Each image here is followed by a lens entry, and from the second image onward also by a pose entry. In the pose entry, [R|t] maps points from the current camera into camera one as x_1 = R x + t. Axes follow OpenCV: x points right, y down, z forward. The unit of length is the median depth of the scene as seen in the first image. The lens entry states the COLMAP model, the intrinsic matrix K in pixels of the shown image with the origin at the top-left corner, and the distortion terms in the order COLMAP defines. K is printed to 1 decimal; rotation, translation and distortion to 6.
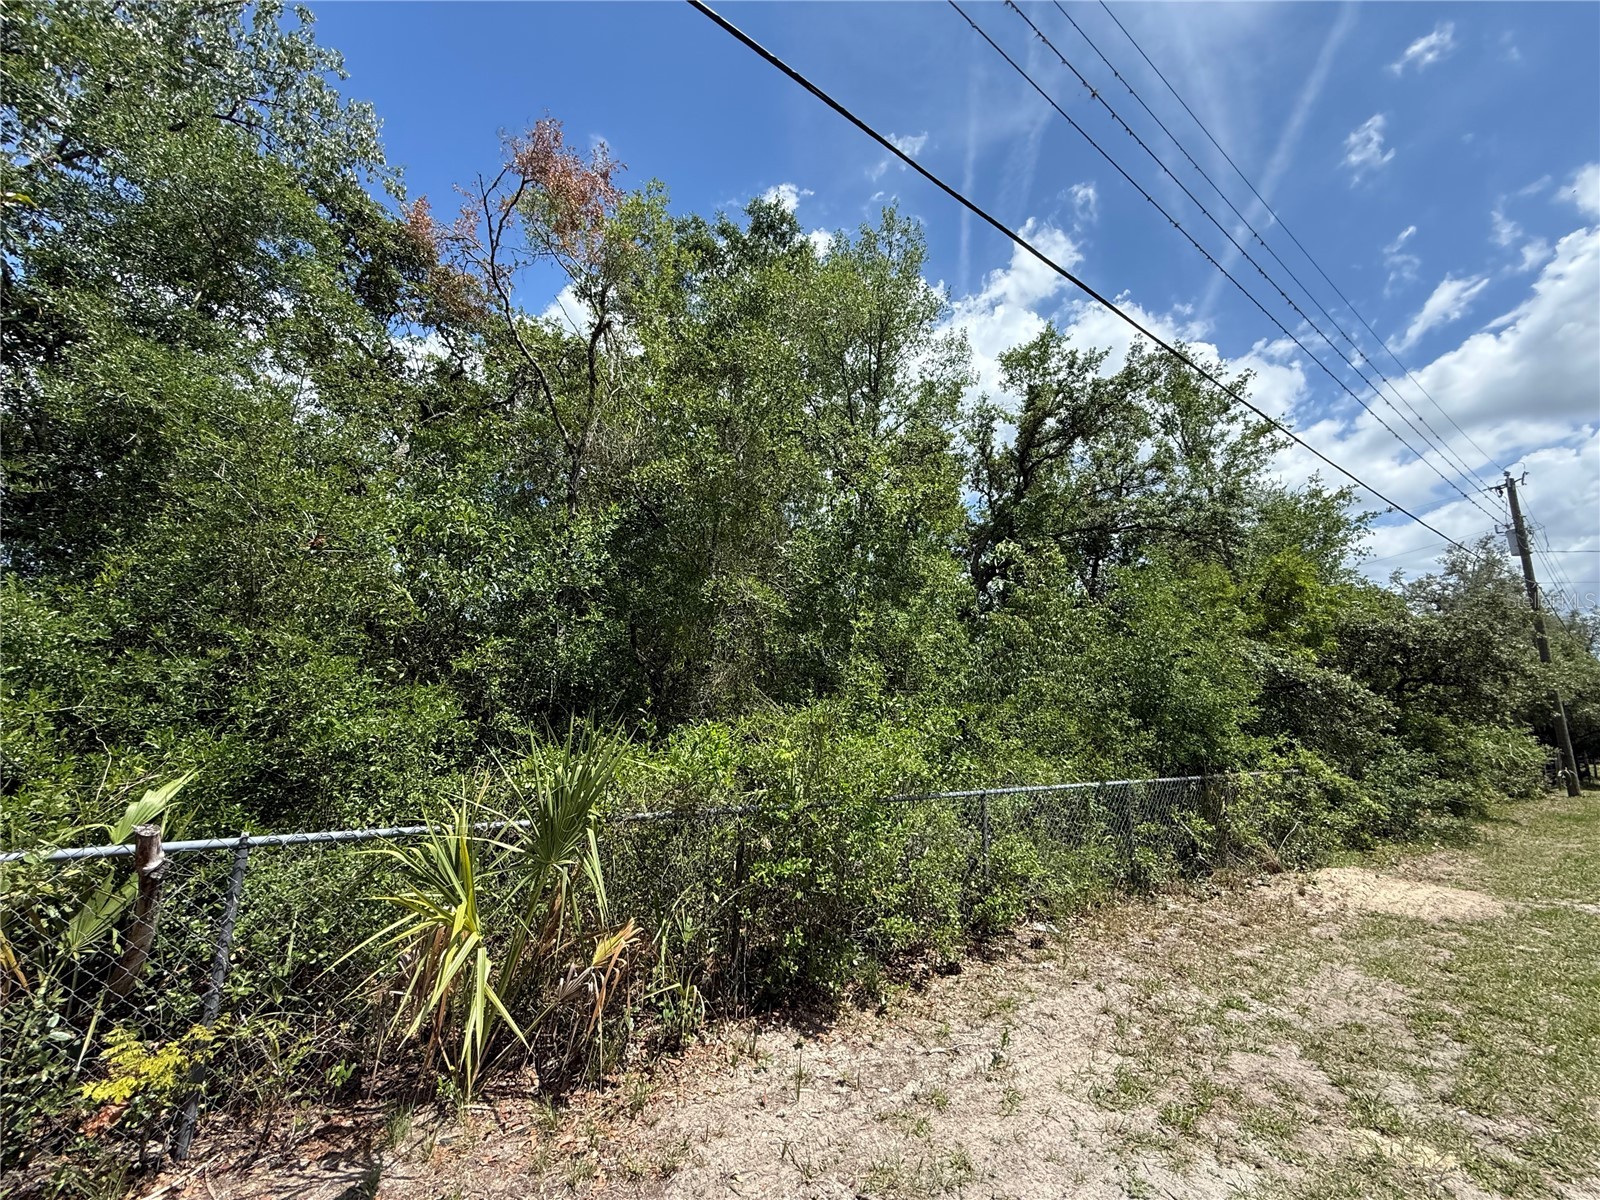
lens RADIAL K [[637.3, 0, 794.0], [0, 637.3, 597.4], [0, 0, 1]] dist [-0.000723, 0.000400]
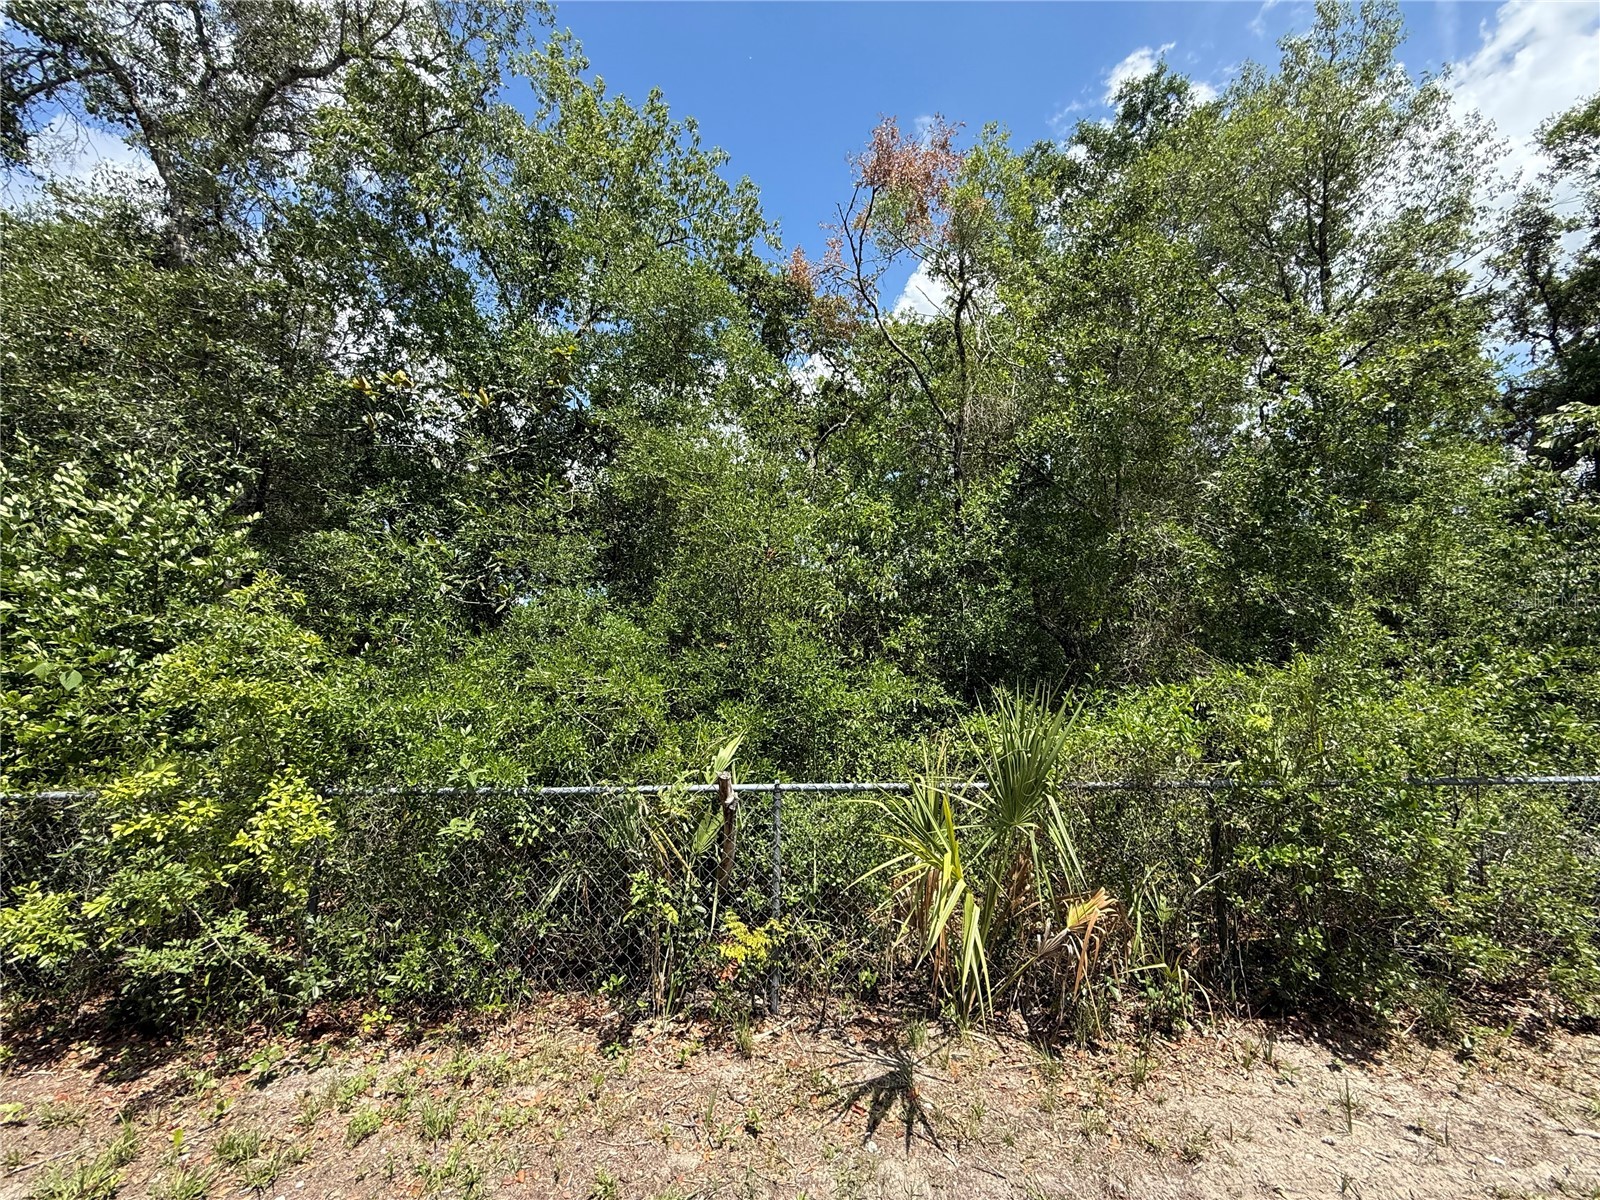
lens RADIAL K [[637.3, 0, 794.0], [0, 637.3, 597.4], [0, 0, 1]] dist [-0.000723, 0.000400]
pose [[0.827319, -0.106897, -0.551468, -0.035131], [0.132214, 0.991202, 0.006214, -0.003791], [0.545951, -0.078053, 0.834173, -0.022915]]
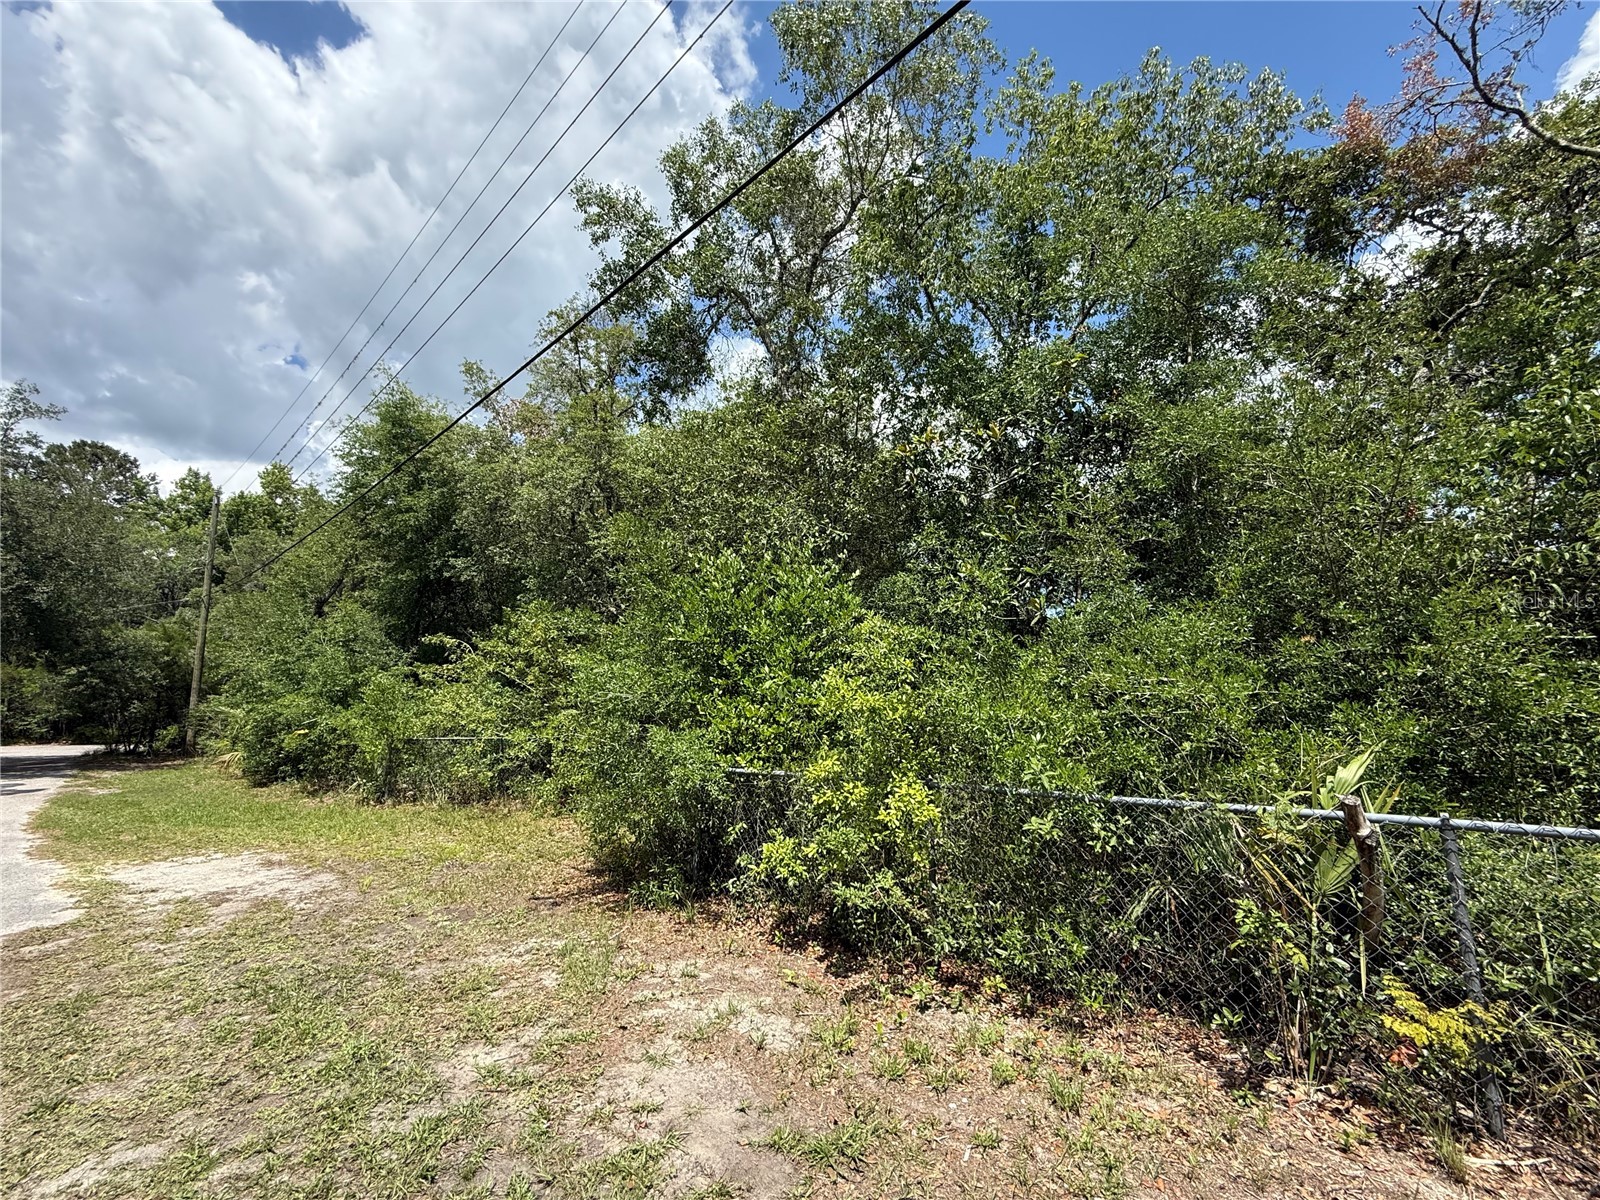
lens RADIAL K [[637.3, 0, 794.0], [0, 637.3, 597.4], [0, 0, 1]] dist [-0.000723, 0.000400]
pose [[0.184654, -0.191835, -0.963900, -0.021321], [0.217131, 0.964493, -0.150357, -0.009547], [0.958518, -0.181528, 0.219751, -0.054175]]
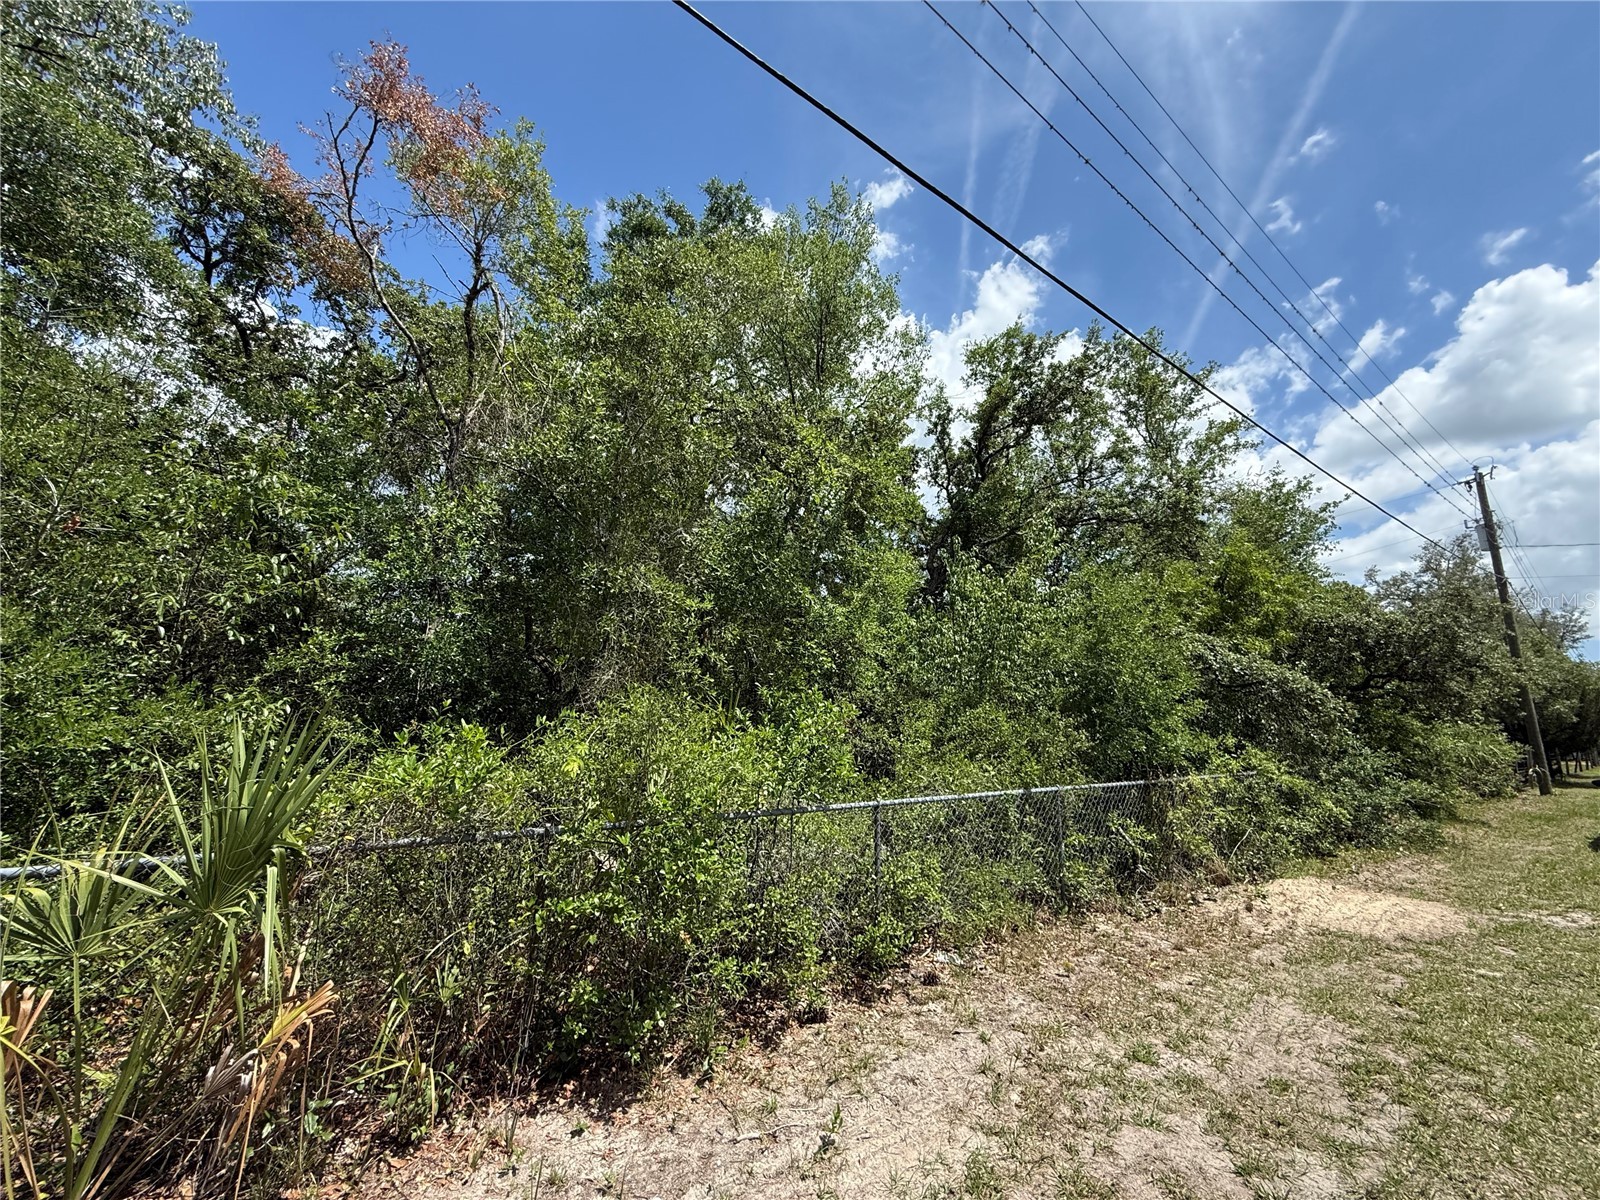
lens RADIAL K [[636.5, 0, 794.3], [0, 636.5, 598.2], [0, 0, 1]] dist [-0.001181, 0.000231]
pose [[0.999840, -0.005406, 0.017034, 0.176370], [0.005502, 0.999969, -0.005567, 0.029132], [-0.017004, 0.005660, 0.999839, 0.131164]]
